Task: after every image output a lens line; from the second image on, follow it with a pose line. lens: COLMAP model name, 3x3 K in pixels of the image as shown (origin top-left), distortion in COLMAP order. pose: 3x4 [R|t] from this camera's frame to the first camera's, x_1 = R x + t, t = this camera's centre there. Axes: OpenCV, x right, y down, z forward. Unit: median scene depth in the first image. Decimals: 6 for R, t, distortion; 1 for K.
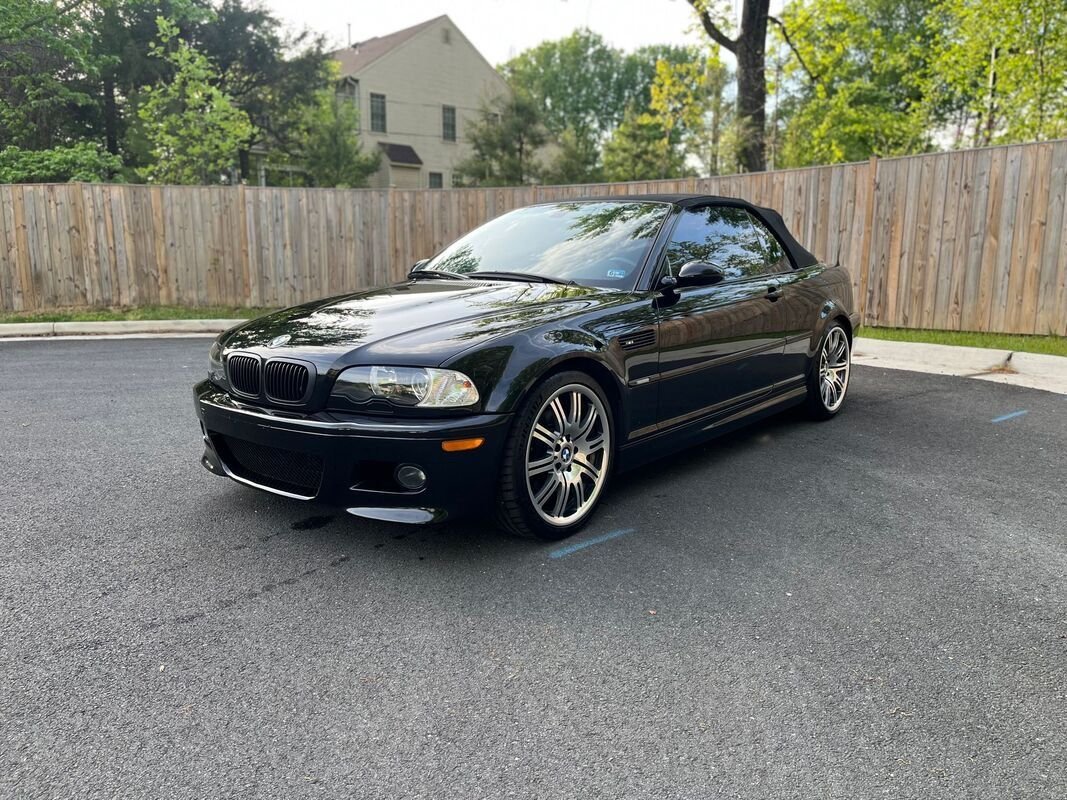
lens RADIAL K [[813.7, 0, 527.7], [0, 813.7, 397.6], [0, 0, 1]] dist [0.065780, -0.092692]
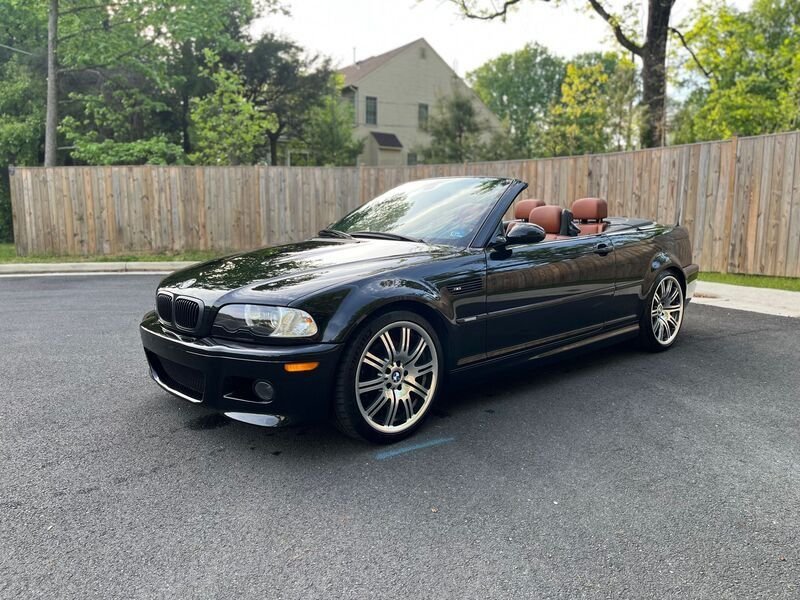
lens RADIAL K [[610.1, 0, 391.7], [0, 610.1, 297.3], [0, 0, 1]] dist [0.065780, -0.092692]
pose [[0.987728, 0.020359, -0.154853, 0.061914], [-0.025908, 0.999089, -0.033901, -0.007009], [0.154022, 0.037497, 0.987356, 0.017586]]
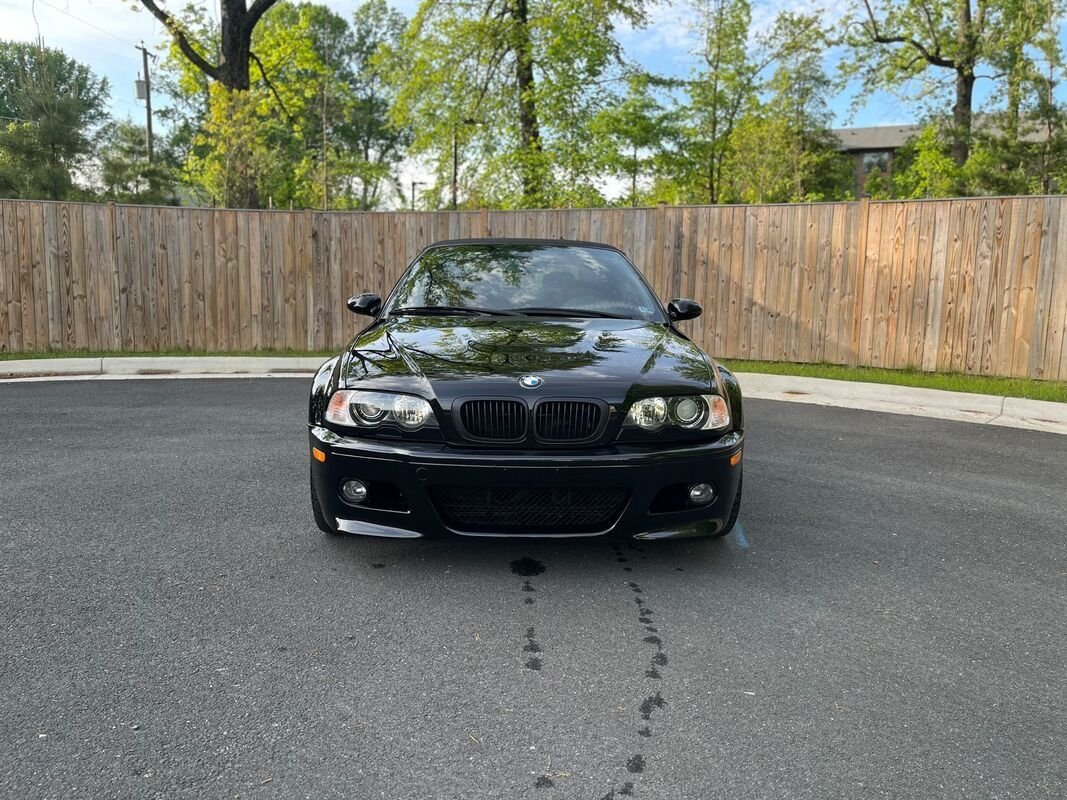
lens RADIAL K [[813.7, 0, 530.3], [0, 813.7, 396.6], [0, 0, 1]] dist [0.065780, -0.092692]
pose [[0.757424, -0.070445, 0.649112, -0.311017], [0.093949, 0.995576, -0.001581, -0.016594], [-0.646129, 0.062181, 0.760691, 0.087970]]
